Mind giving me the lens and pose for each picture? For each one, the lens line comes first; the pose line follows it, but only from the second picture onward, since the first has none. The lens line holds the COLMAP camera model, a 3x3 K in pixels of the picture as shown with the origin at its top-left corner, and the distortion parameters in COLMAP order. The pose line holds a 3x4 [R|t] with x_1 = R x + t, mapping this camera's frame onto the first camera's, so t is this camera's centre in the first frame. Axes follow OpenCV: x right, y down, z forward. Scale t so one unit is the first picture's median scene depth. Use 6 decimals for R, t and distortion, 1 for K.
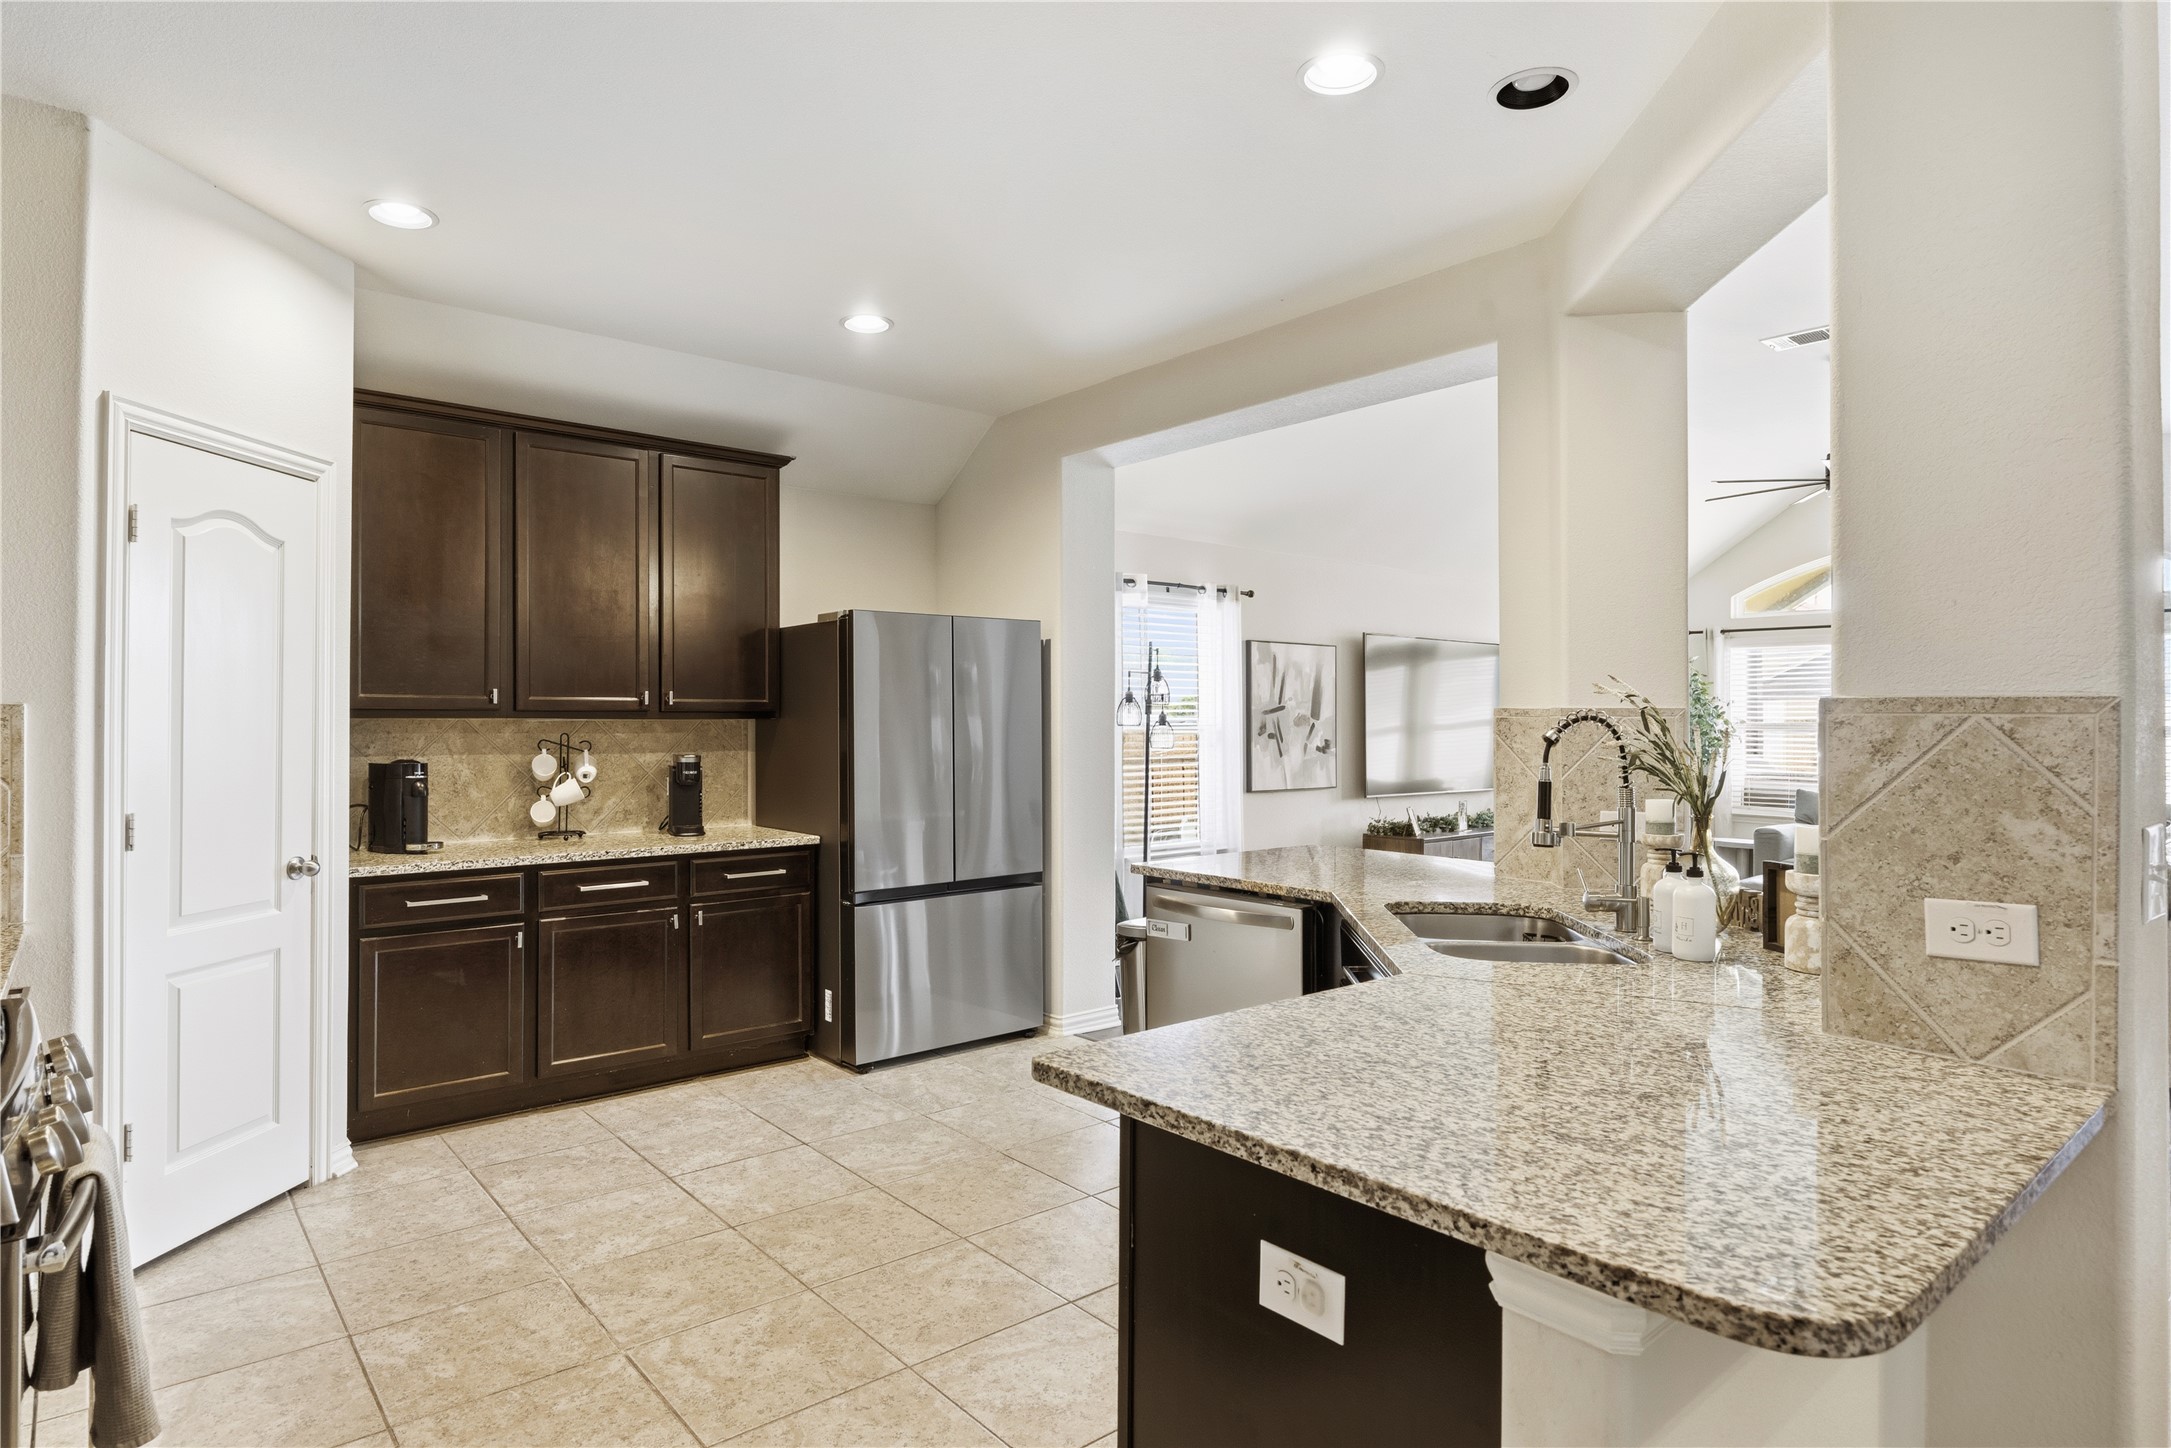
lens RADIAL K [[1174.2, 0, 1085.5], [0, 1174.2, 724.0], [0, 0, 1]] dist [0.000633, -0.001588]
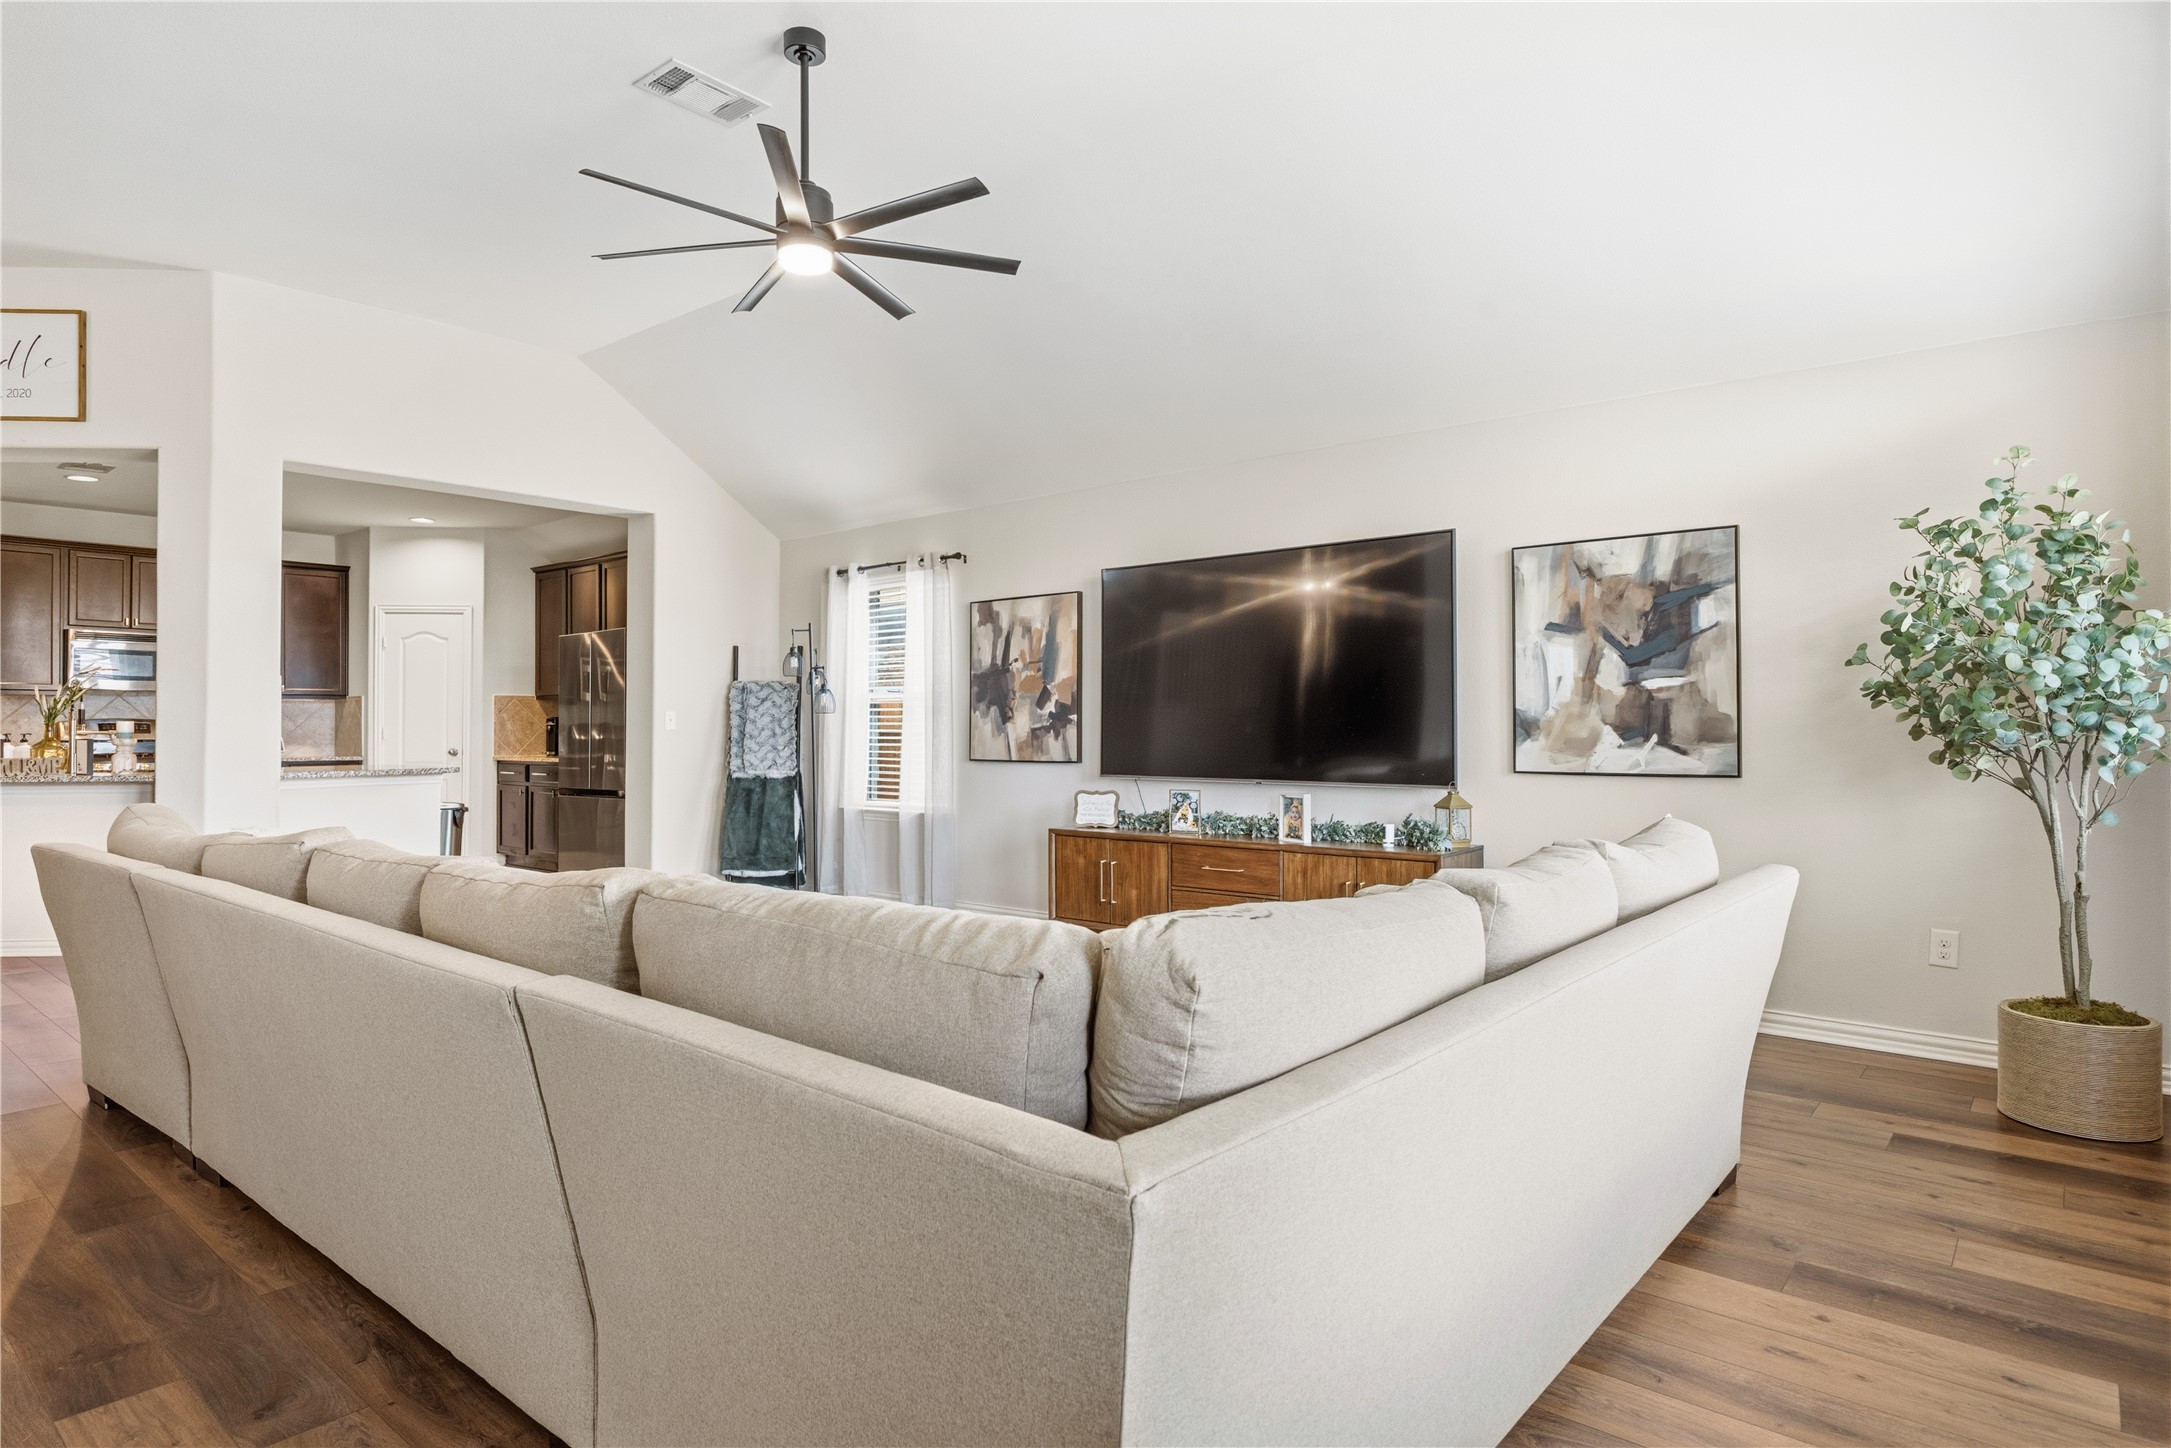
lens RADIAL K [[1174.2, 0, 1085.5], [0, 1174.2, 724.0], [0, 0, 1]] dist [0.000633, -0.001588]
pose [[0.175755, -0.004145, -0.984425, 1.095304], [0.000368, 0.999991, -0.004145, 0.032145], [0.984434, 0.000366, 0.175755, 0.913629]]
